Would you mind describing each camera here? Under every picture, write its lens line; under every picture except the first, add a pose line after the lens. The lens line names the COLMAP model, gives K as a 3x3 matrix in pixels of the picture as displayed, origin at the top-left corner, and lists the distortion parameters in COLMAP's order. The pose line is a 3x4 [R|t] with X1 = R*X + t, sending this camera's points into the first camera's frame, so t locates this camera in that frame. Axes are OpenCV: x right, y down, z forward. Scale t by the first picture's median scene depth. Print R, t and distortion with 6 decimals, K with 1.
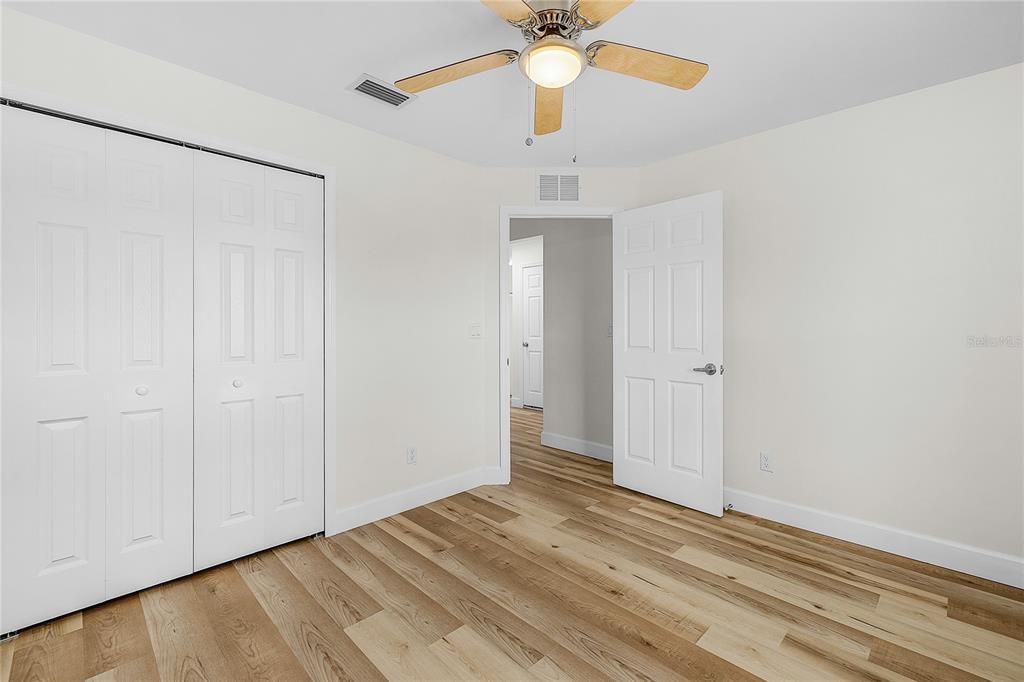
lens RADIAL K [[438.0, 0, 514.0], [0, 438.0, 336.1], [0, 0, 1]] dist [0.004368, 0.000156]
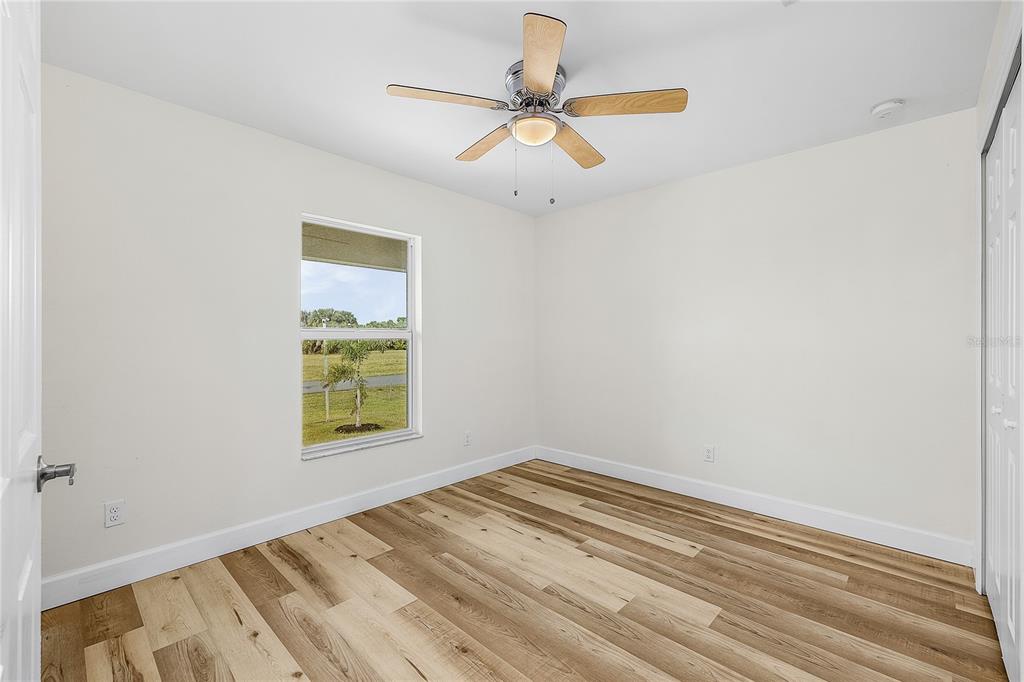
lens RADIAL K [[438.0, 0, 509.8], [0, 438.0, 338.5], [0, 0, 1]] dist [0.004368, 0.000156]
pose [[-0.999211, -0.003303, -0.039571, 0.187897], [-0.003989, 0.999843, 0.017266, -0.036048], [0.039508, 0.017410, -0.999068, 1.962162]]
